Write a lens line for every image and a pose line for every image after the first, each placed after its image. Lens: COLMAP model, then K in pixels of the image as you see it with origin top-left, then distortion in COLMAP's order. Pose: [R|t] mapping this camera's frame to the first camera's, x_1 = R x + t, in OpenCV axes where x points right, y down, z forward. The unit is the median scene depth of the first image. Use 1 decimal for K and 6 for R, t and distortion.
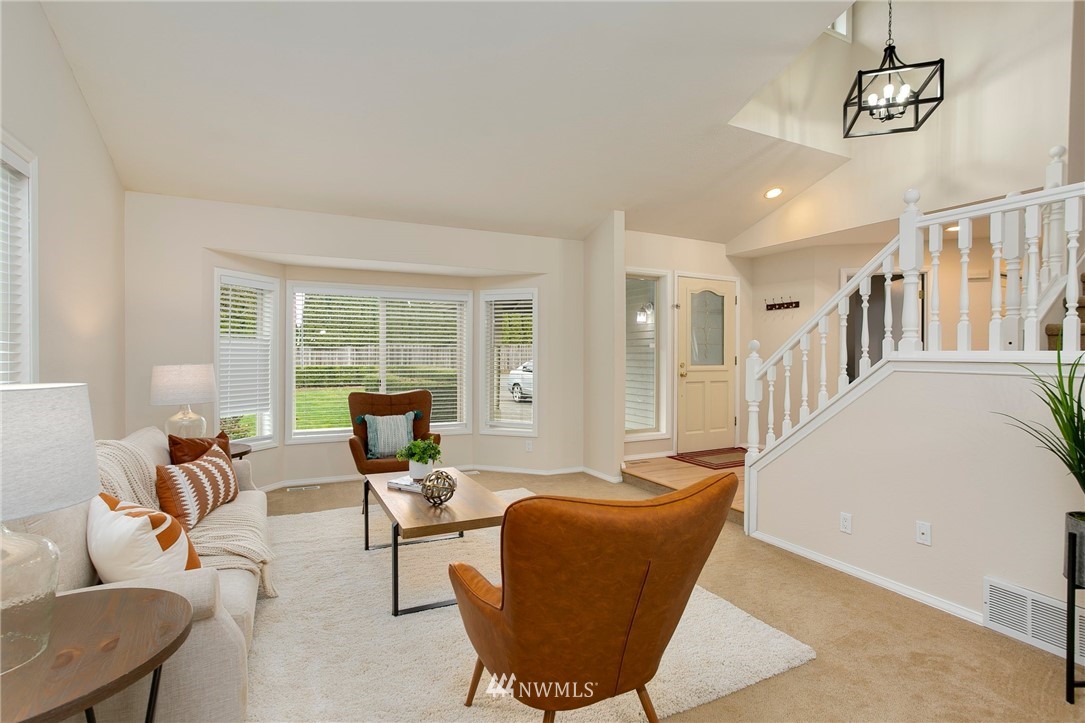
lens RADIAL K [[543.3, 0, 539.5], [0, 543.3, 361.0], [0, 0, 1]] dist [-0.004525, 0.005859]
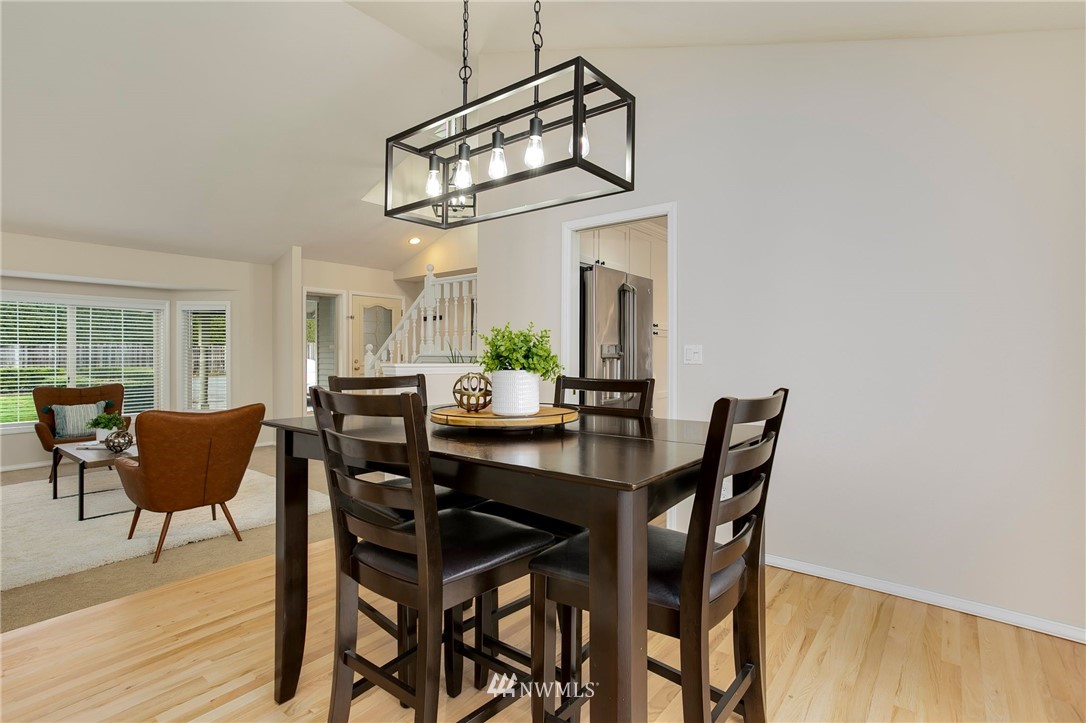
lens RADIAL K [[543.8, 0, 549.9], [0, 543.8, 354.9], [0, 0, 1]] dist [-0.004525, 0.005859]
pose [[0.904672, -0.002818, 0.426099, 0.140891], [0.006547, 0.999952, -0.007287, 0.006445], [-0.426058, 0.009382, 0.904647, -0.487303]]
